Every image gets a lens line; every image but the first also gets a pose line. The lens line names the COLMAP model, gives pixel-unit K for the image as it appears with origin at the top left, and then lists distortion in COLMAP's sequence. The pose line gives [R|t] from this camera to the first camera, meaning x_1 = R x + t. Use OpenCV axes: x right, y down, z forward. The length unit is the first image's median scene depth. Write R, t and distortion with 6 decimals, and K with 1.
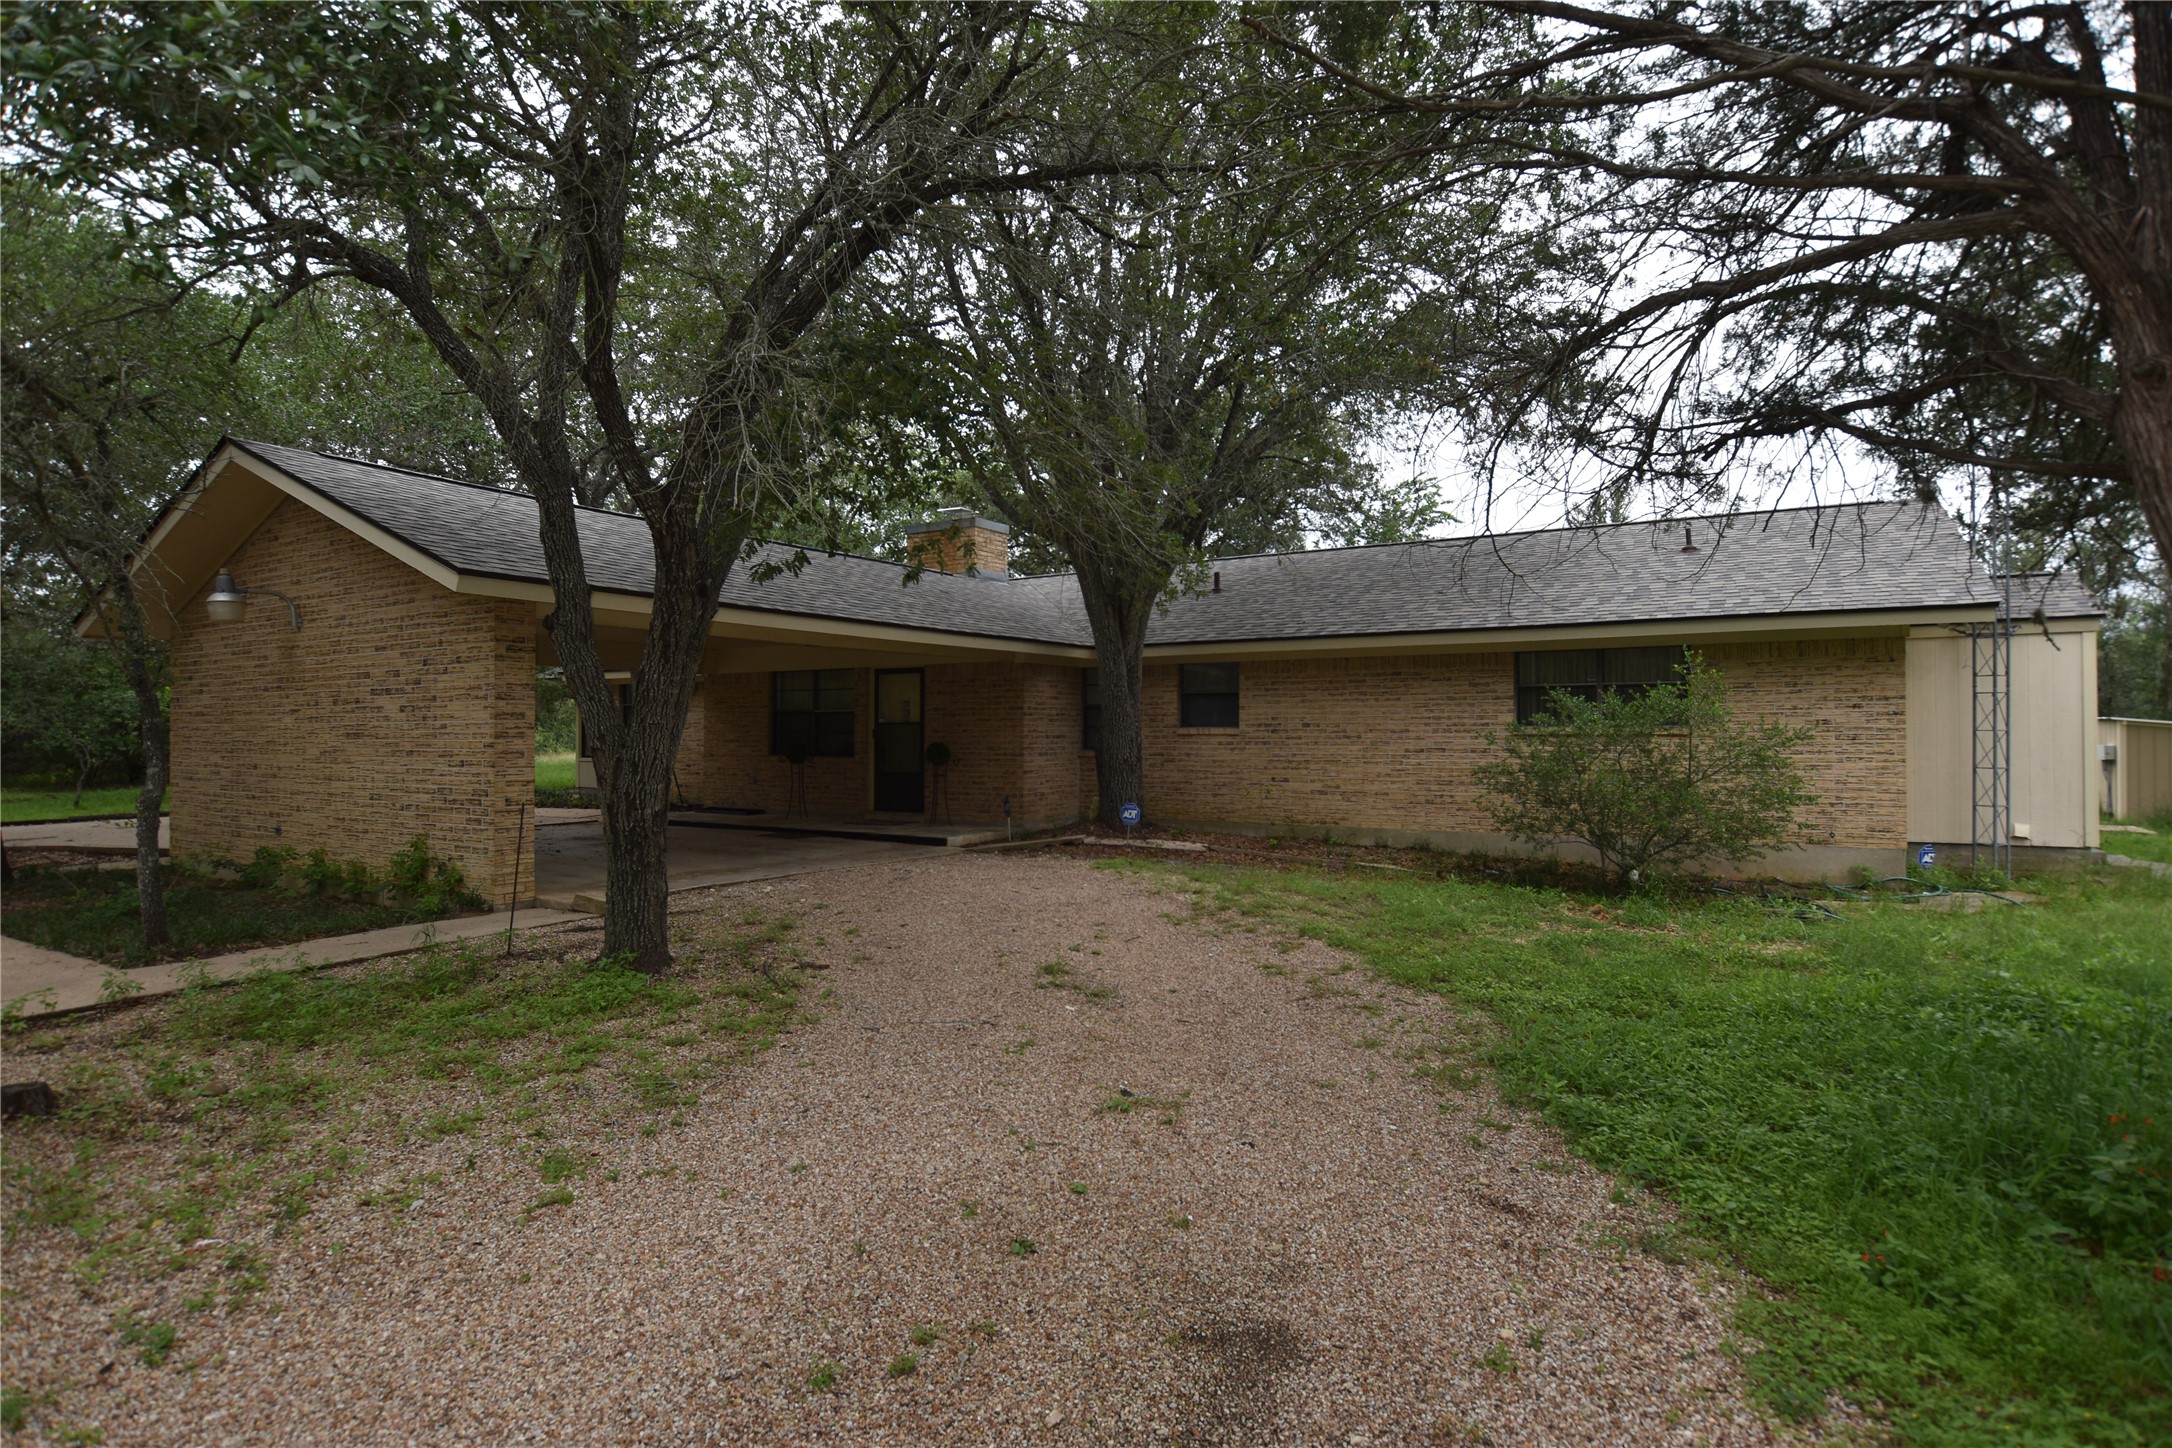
lens RADIAL K [[1134.8, 0, 1086.0], [0, 1134.8, 724.0], [0, 0, 1]] dist [-0.021218, 0.001081]
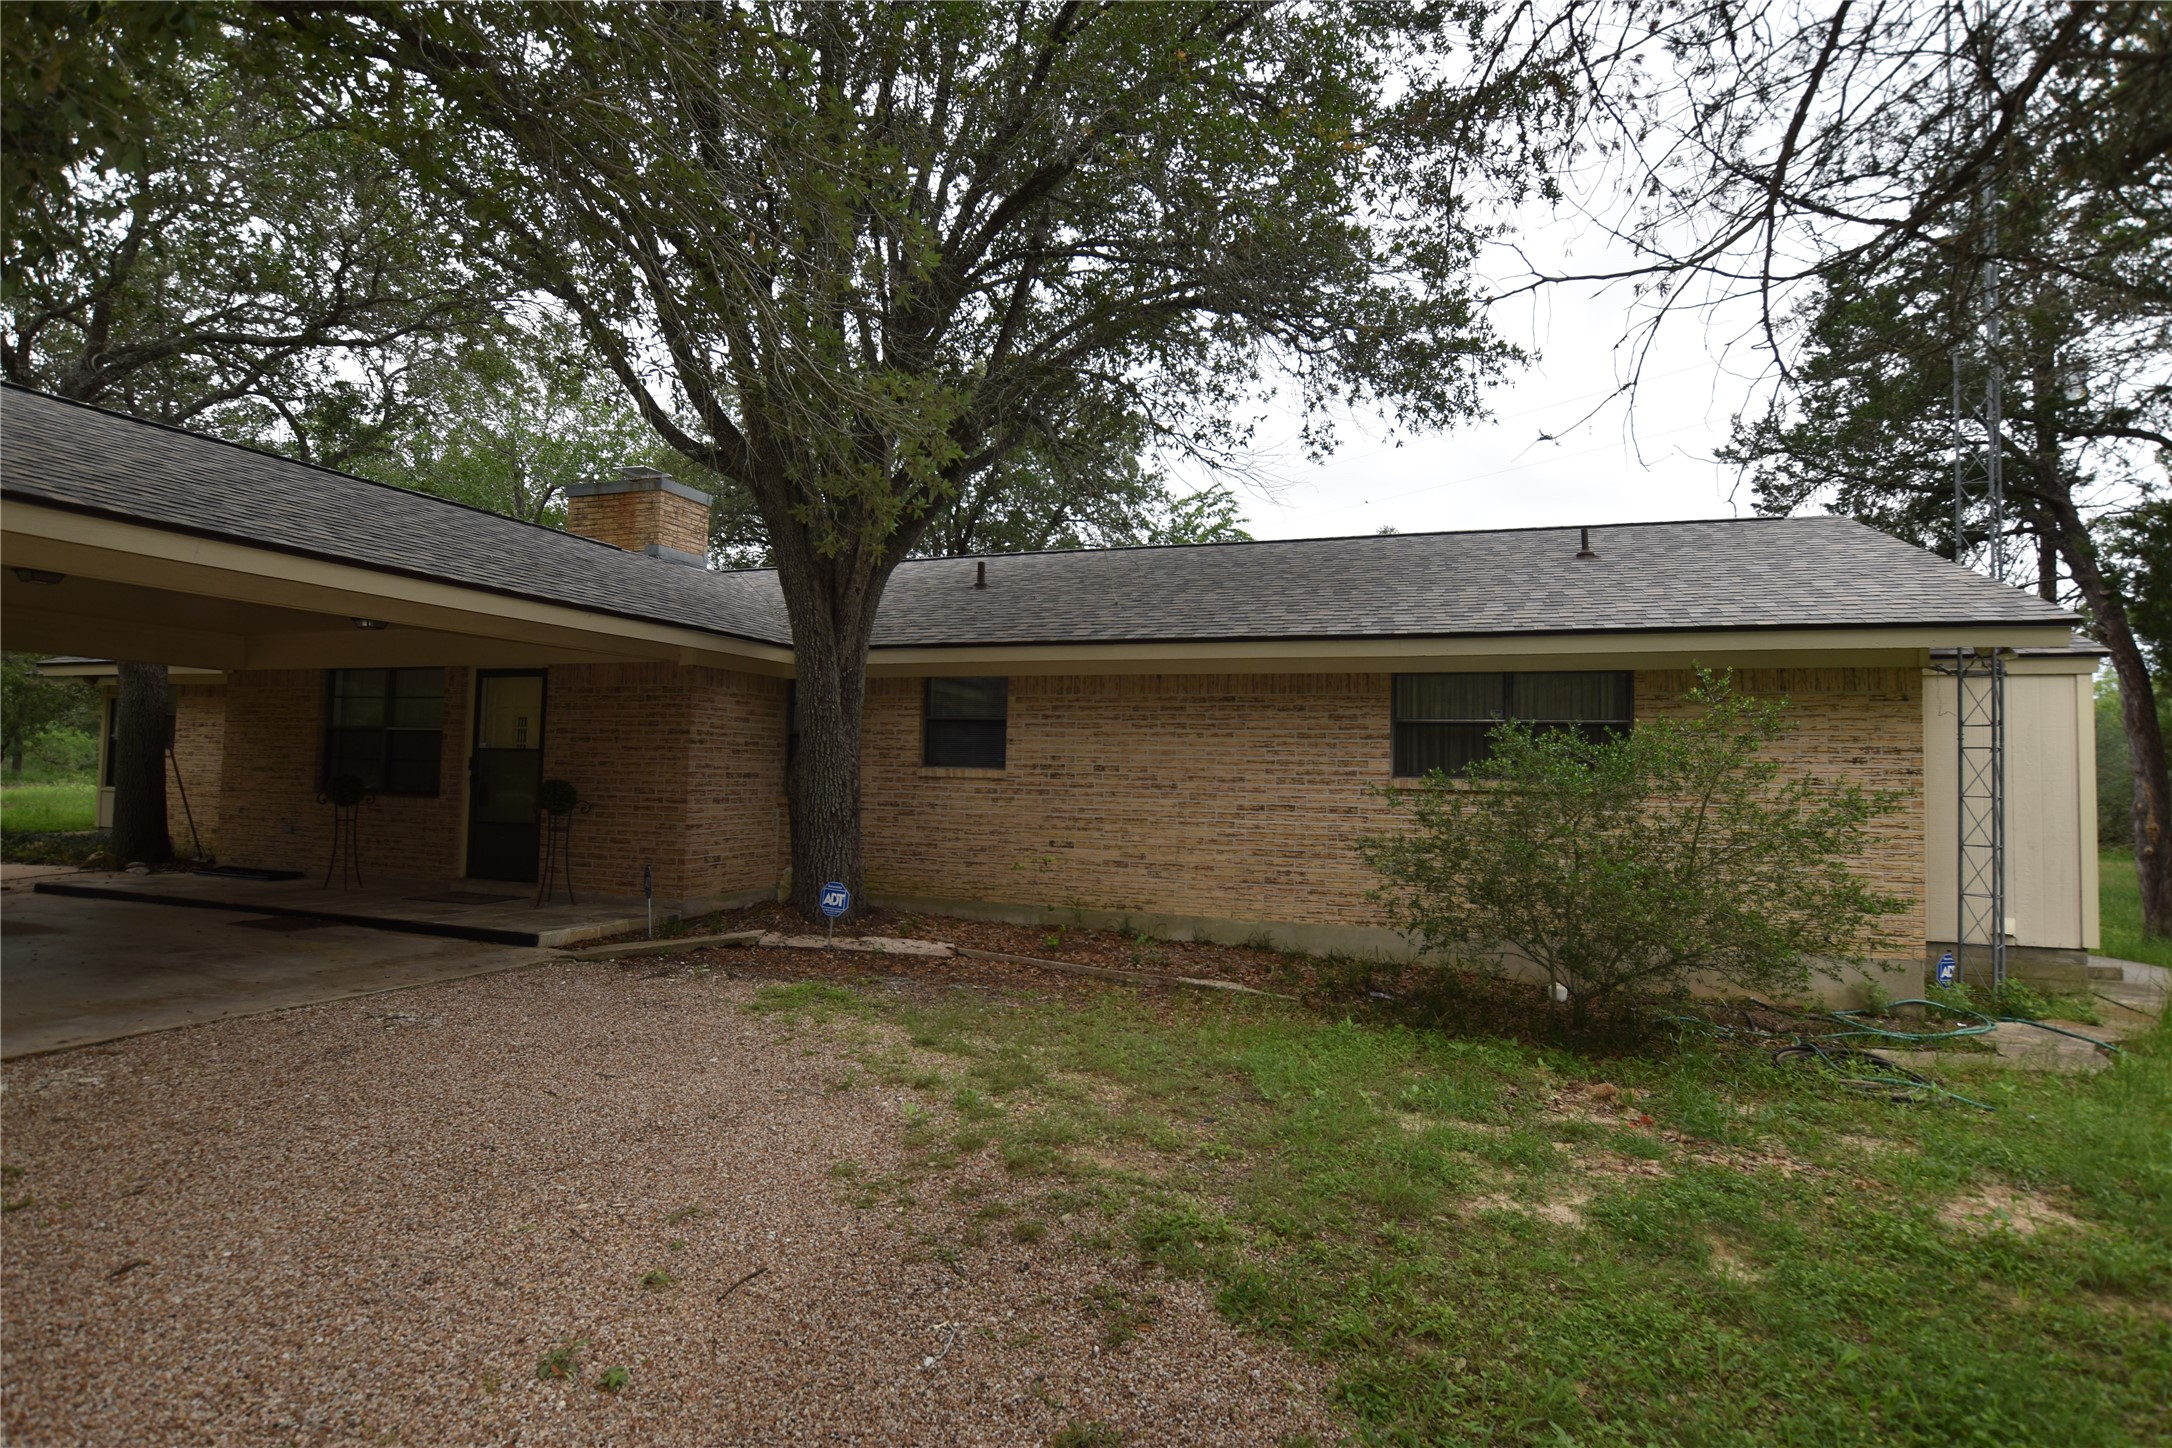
lens RADIAL K [[1134.8, 0, 1086.0], [0, 1134.8, 724.0], [0, 0, 1]] dist [-0.021218, 0.001081]
pose [[0.977950, 0.033295, 0.206168, 0.039932], [-0.026106, 0.998956, -0.037494, 0.000429], [-0.207201, 0.031285, 0.977798, 0.319351]]
